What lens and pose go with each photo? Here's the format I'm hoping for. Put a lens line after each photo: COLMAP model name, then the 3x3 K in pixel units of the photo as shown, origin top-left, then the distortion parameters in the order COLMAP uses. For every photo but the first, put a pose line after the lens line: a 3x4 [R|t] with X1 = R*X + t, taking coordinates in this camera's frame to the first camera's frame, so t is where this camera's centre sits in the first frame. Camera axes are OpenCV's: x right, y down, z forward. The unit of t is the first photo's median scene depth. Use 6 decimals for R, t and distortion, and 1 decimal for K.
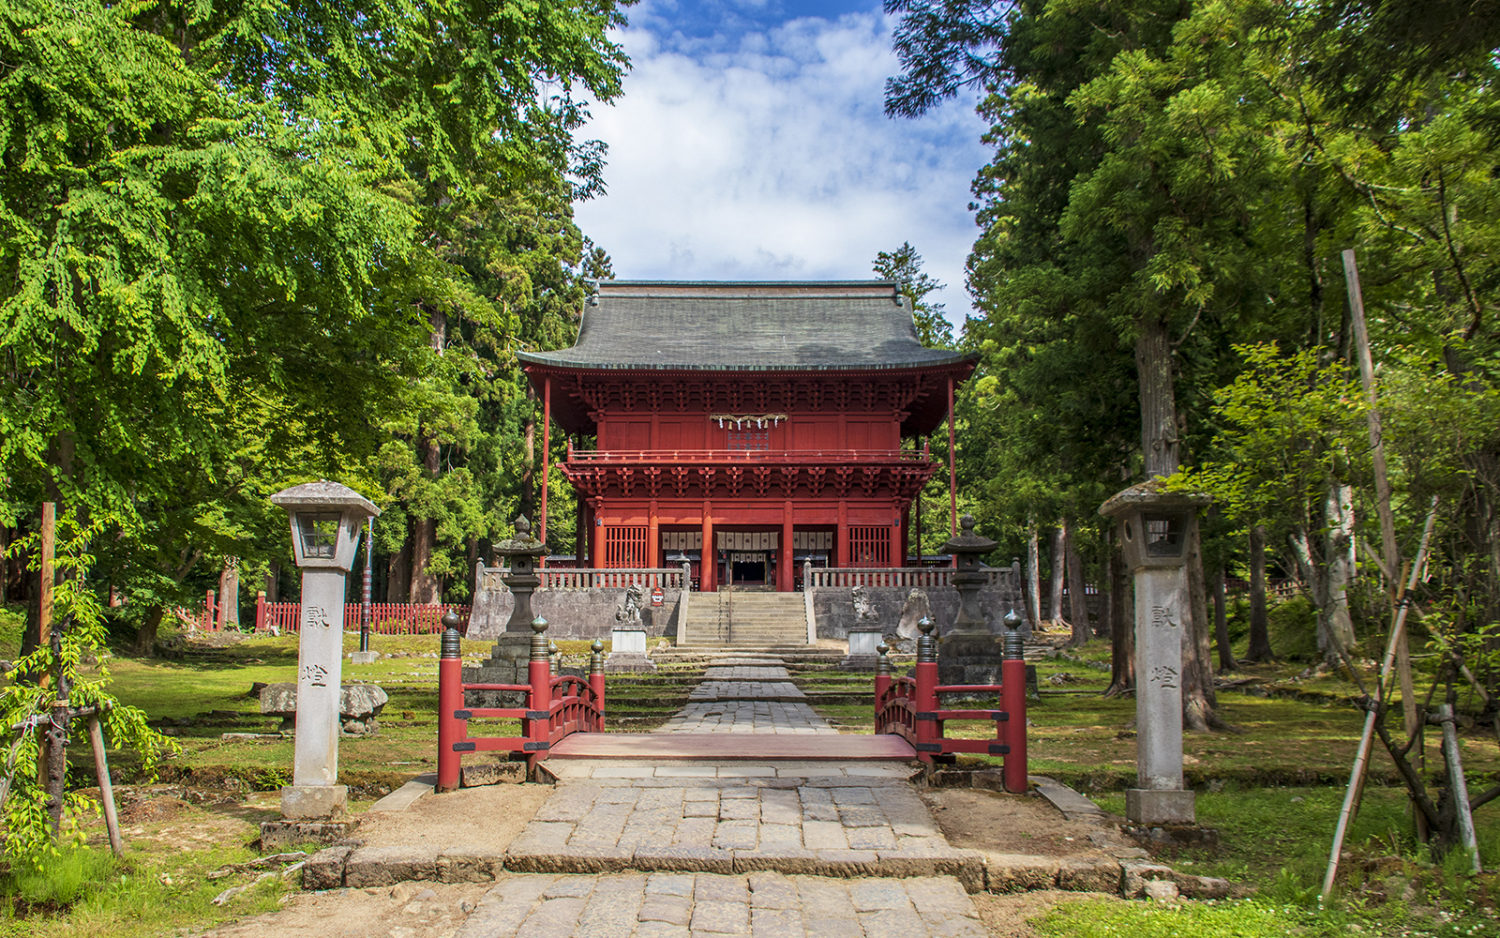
lens RADIAL K [[1258.8, 0, 787.5], [0, 1258.8, 465.7], [0, 0, 1]] dist [-0.086413, 0.006415]
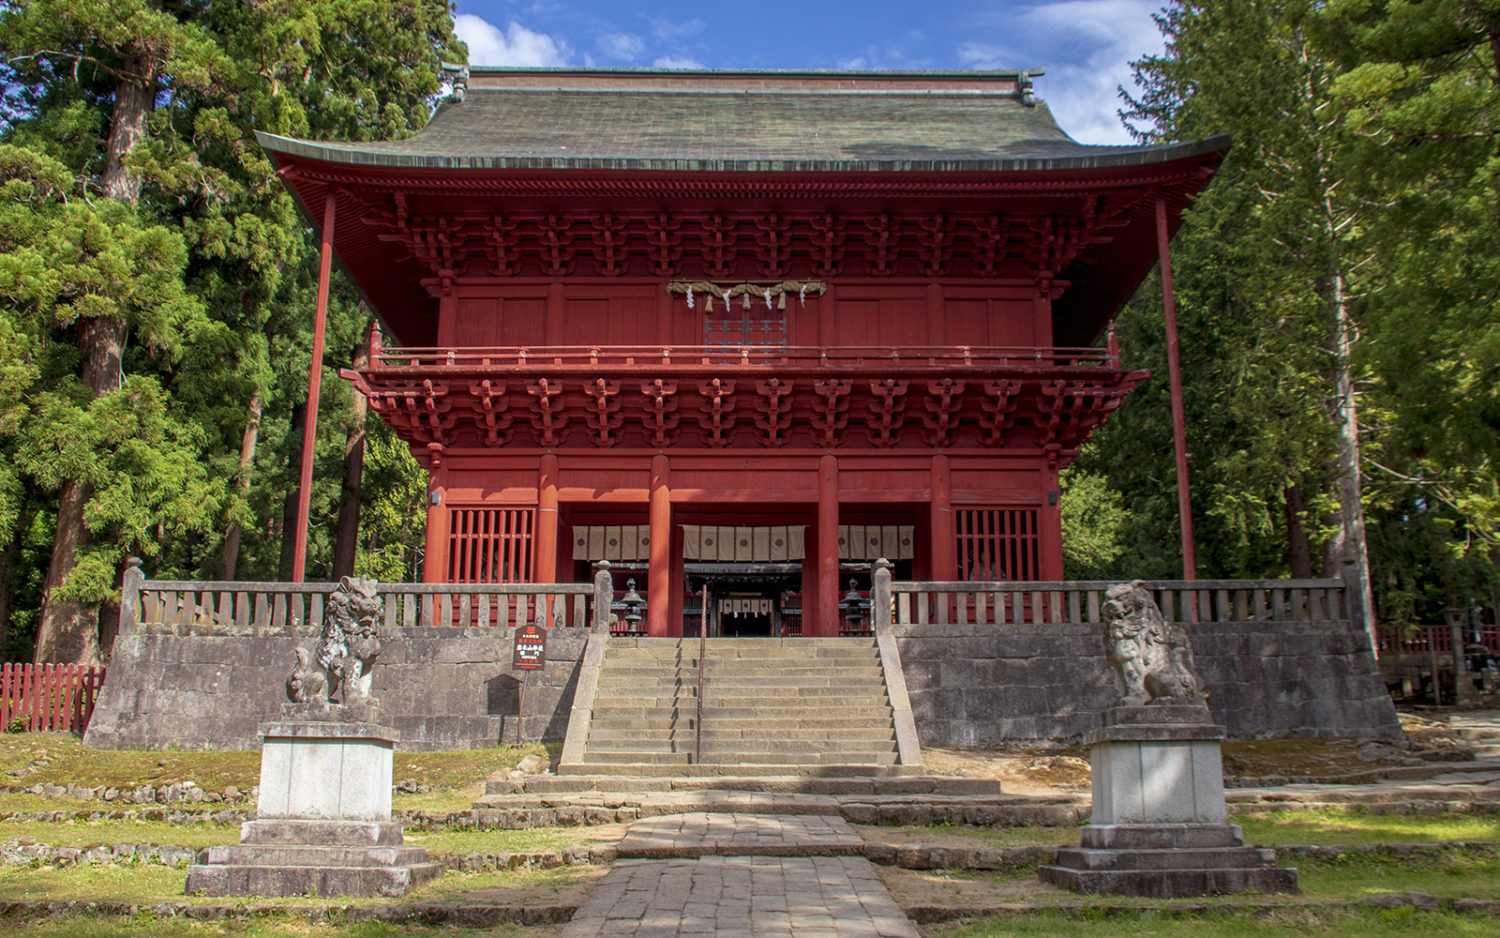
lens RADIAL K [[1258.8, 0, 787.5], [0, 1258.8, 465.7], [0, 0, 1]] dist [-0.086413, 0.006415]
pose [[0.999994, -0.001531, 0.002984, -0.016696], [0.001724, 0.997846, -0.065580, 0.064832], [-0.002877, 0.065585, 0.997843, 0.525242]]
